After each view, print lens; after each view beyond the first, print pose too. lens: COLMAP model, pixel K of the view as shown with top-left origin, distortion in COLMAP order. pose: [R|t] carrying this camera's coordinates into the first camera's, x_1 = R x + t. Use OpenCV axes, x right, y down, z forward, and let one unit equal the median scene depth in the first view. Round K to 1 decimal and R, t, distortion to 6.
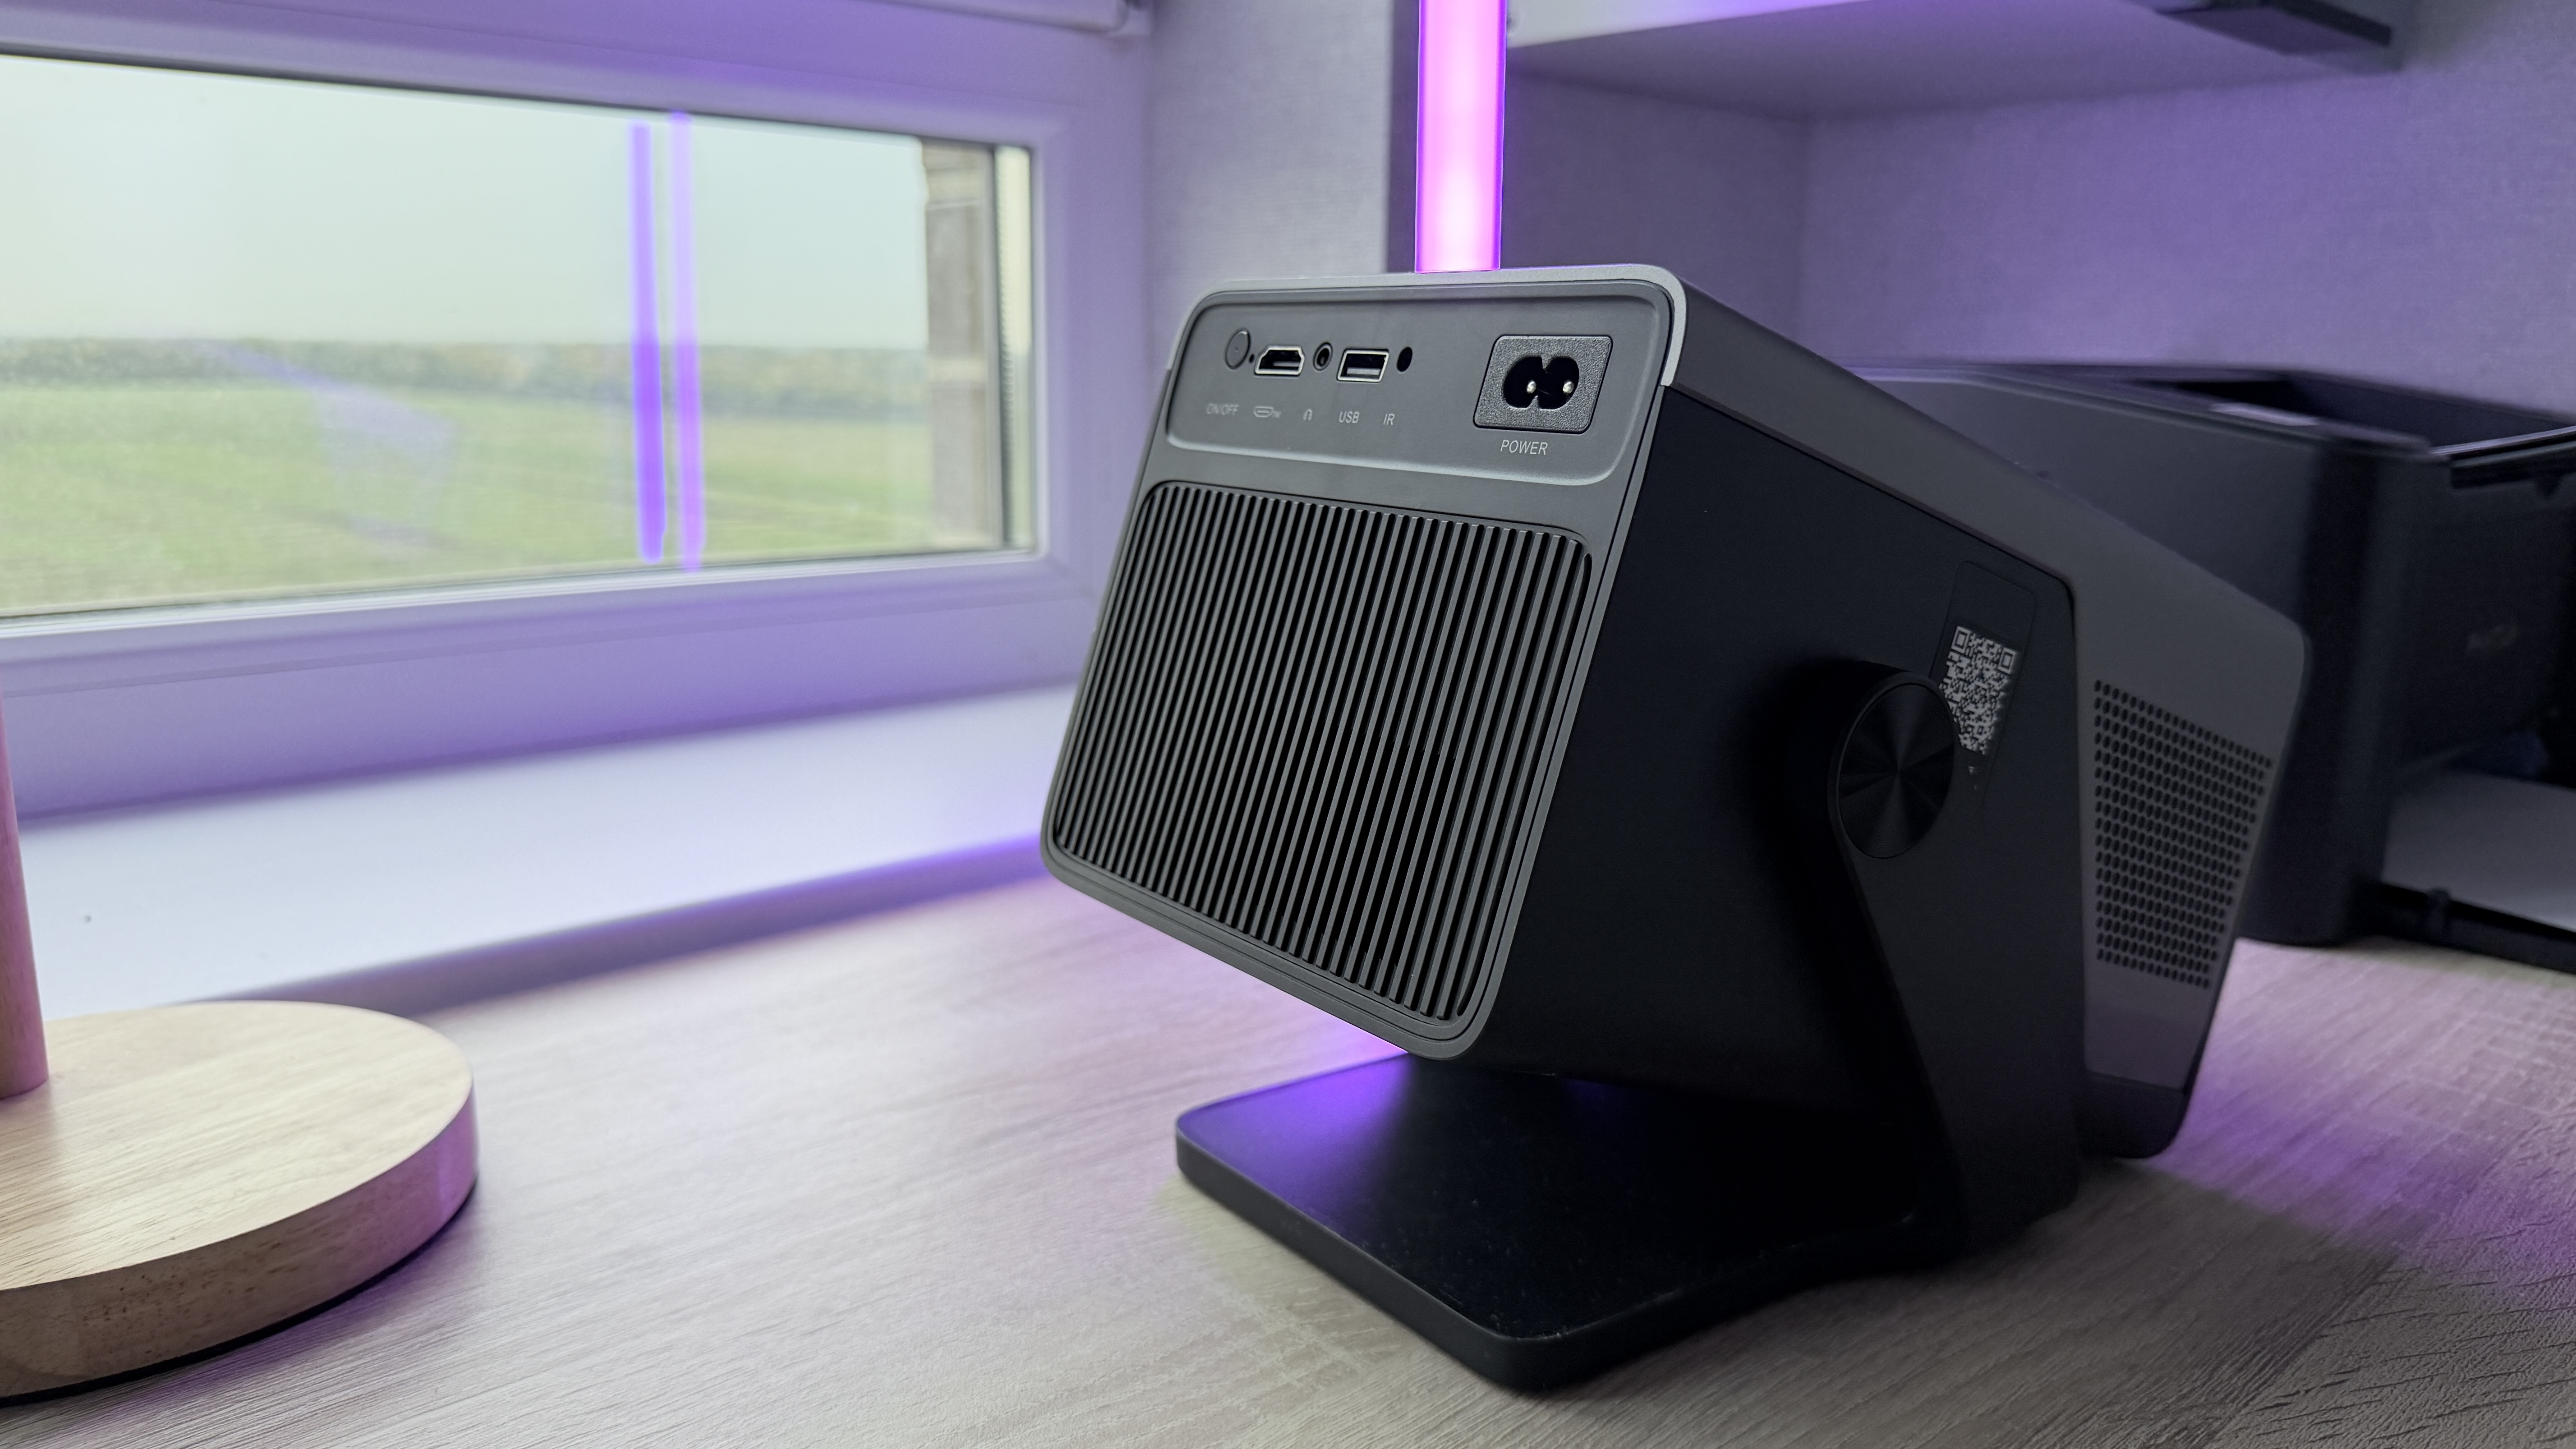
lens RADIAL K [[1944.4, 0, 1284.4], [0, 1944.4, 722.9], [0, 0, 1]] dist [-0.033304, -0.004798]
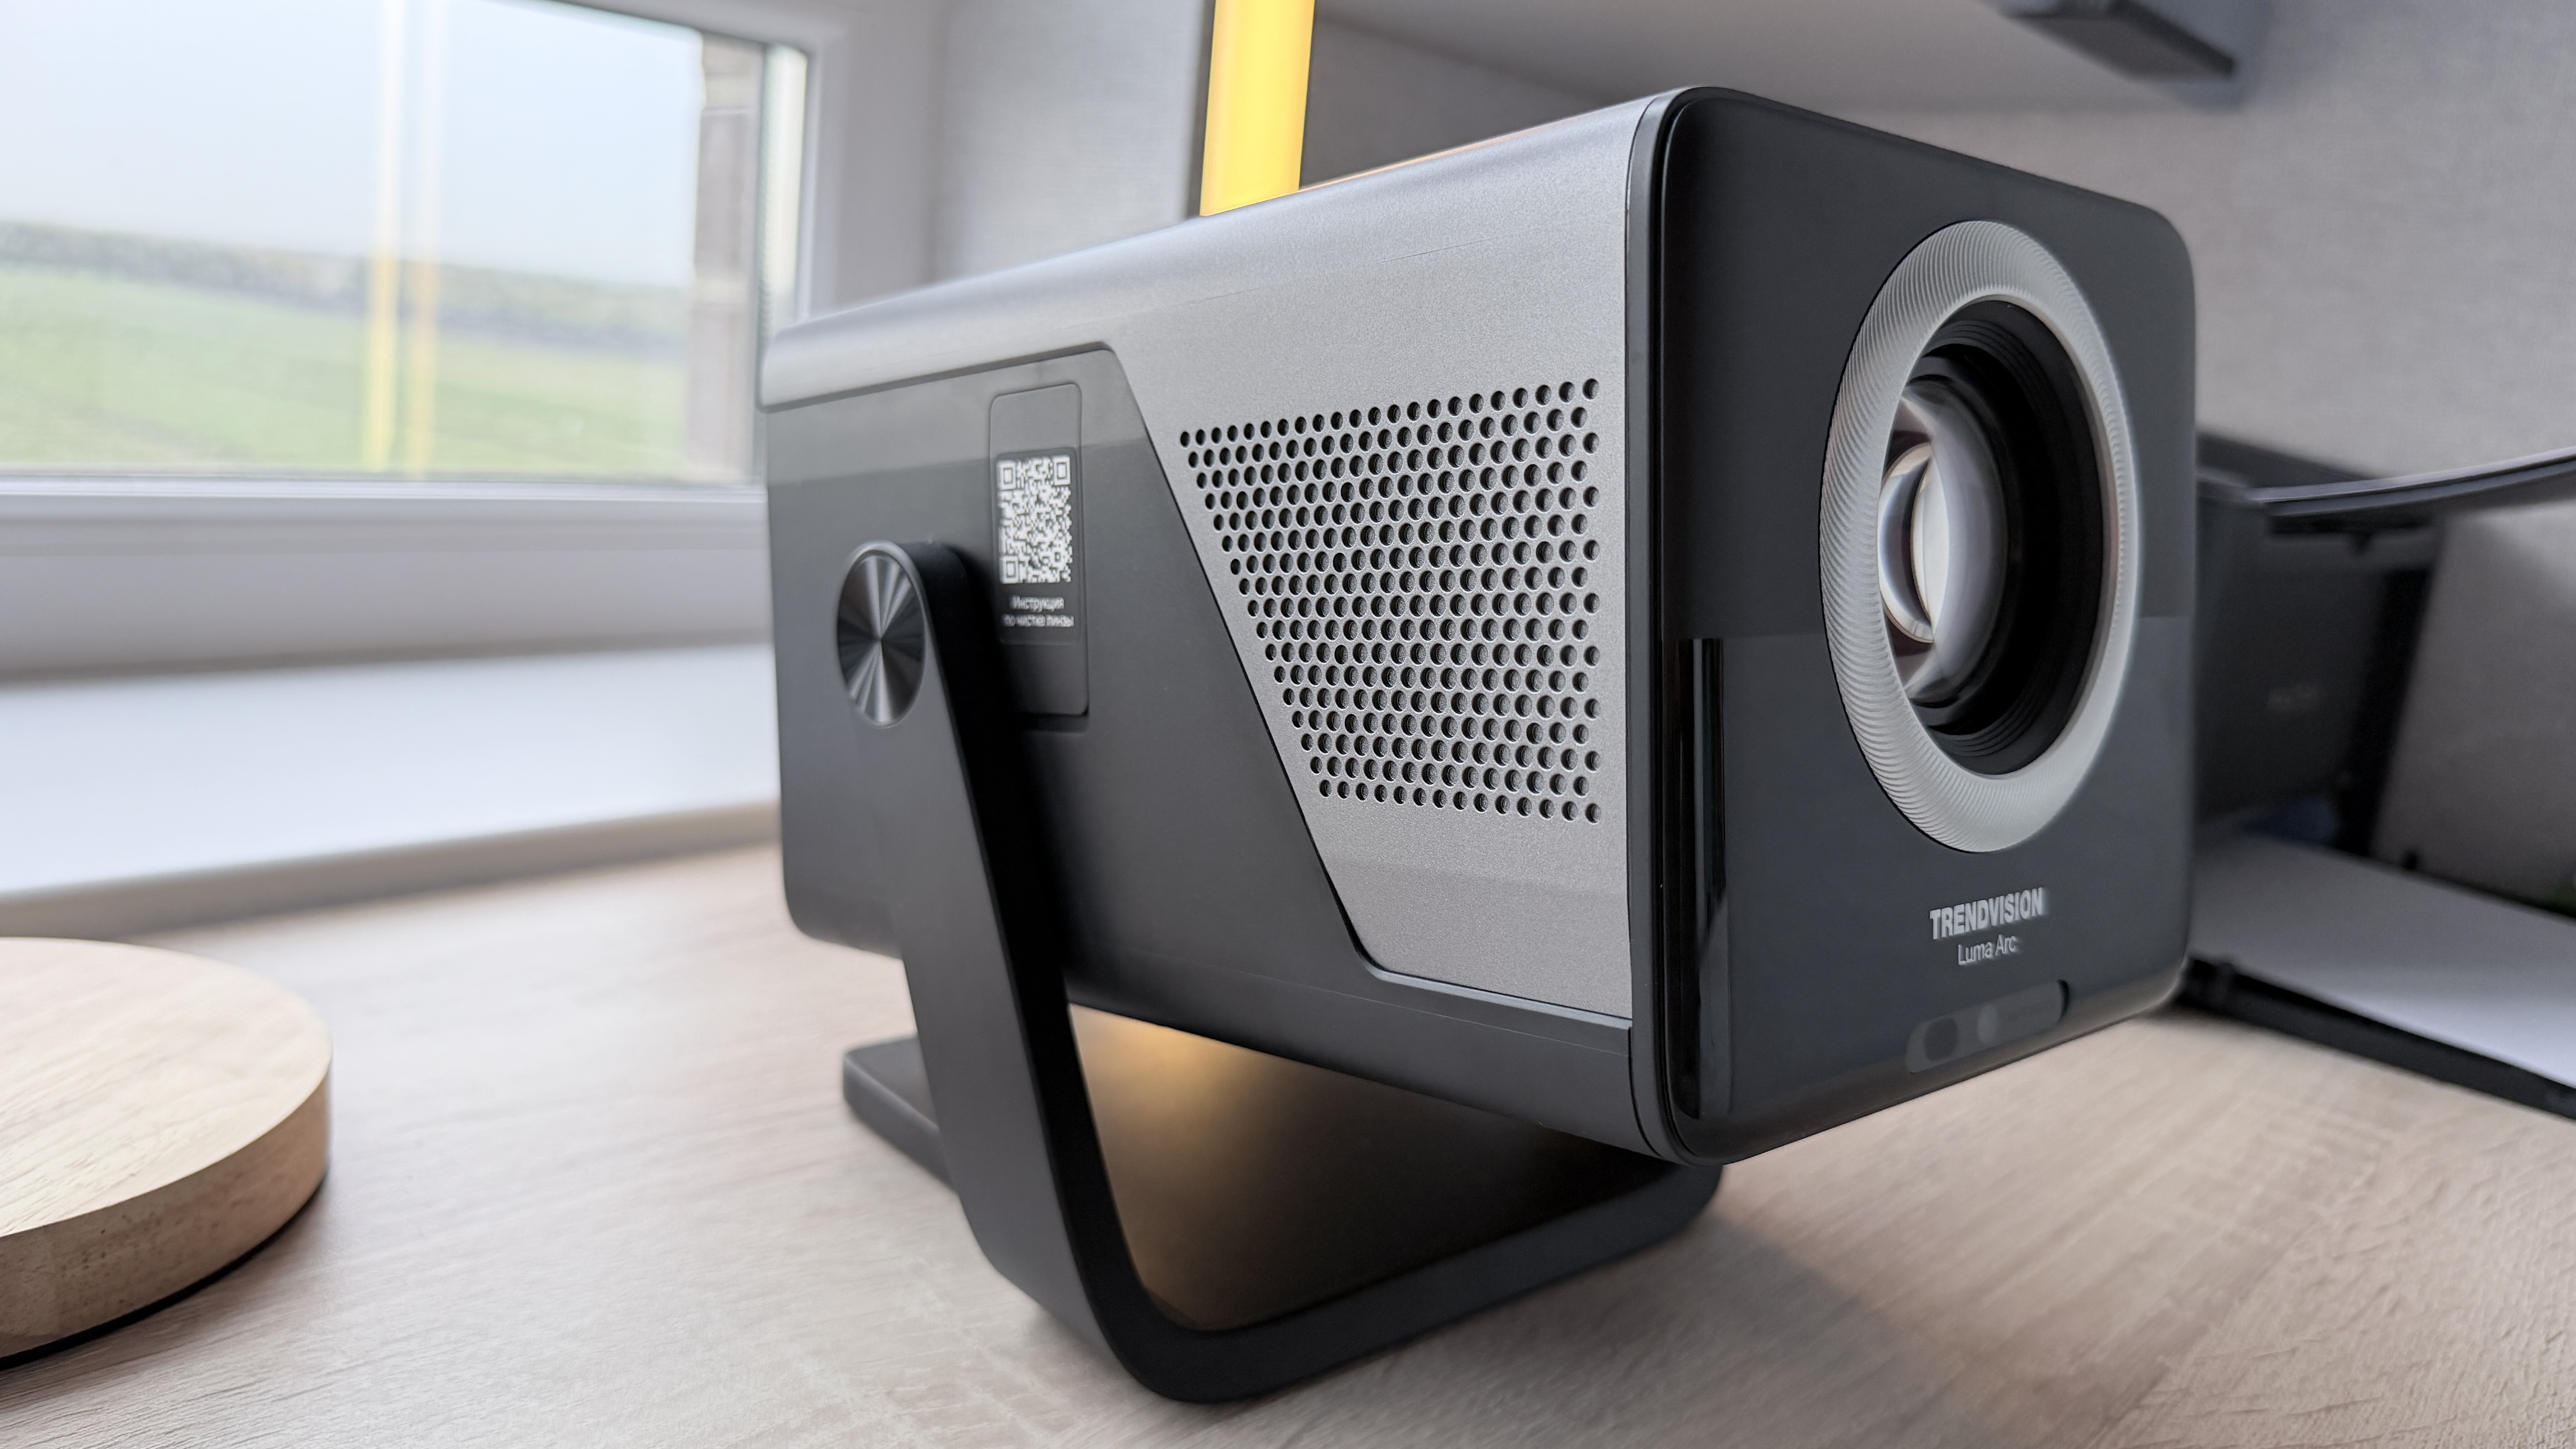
lens RADIAL K [[1944.4, 0, 1304.4], [0, 1944.4, 722.1], [0, 0, 1]] dist [-0.033304, -0.004798]
pose [[0.992651, 0.069363, 0.099159, 0.053768], [-0.069909, 0.997551, 0.002042, 0.000273], [-0.098775, -0.008960, 0.995070, 0.110315]]
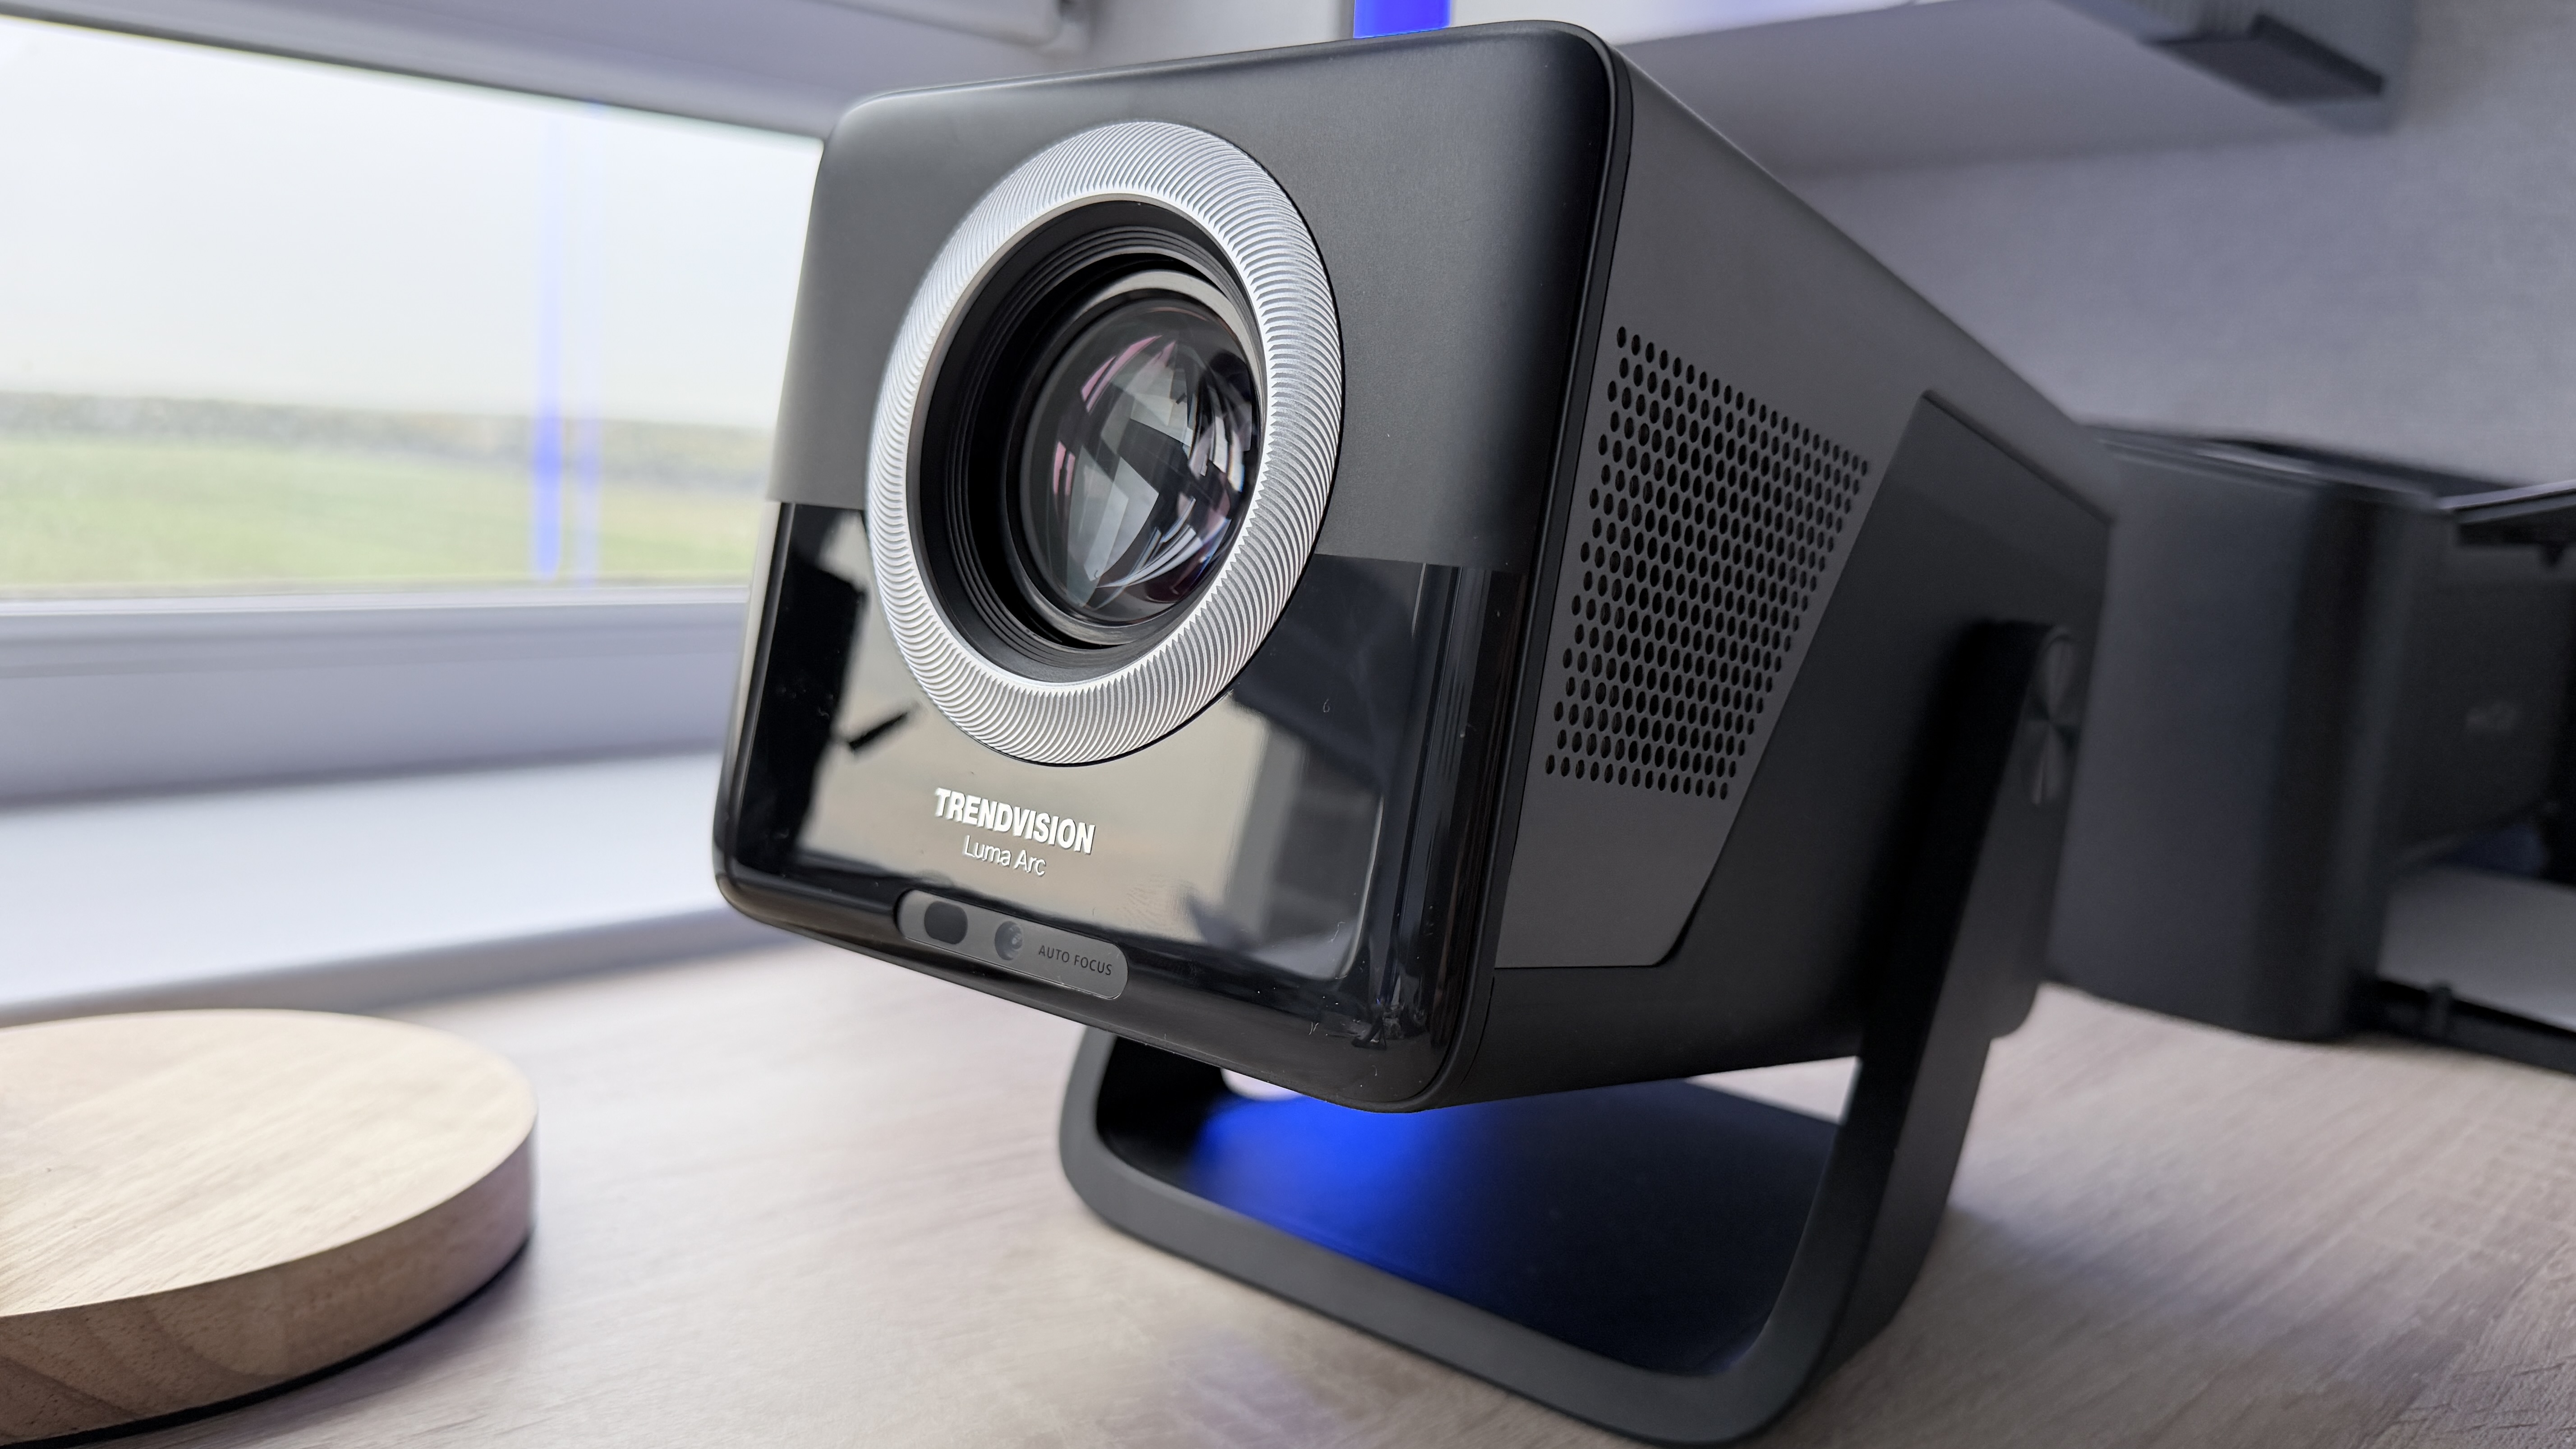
lens RADIAL K [[1944.4, 0, 1305.5], [0, 1944.4, 725.7], [0, 0, 1]] dist [-0.033304, -0.004798]
pose [[0.999081, 0.033936, 0.026179, 0.040721], [-0.032561, 0.998154, -0.051265, 0.032198], [-0.027870, 0.050366, 0.998342, 0.113172]]
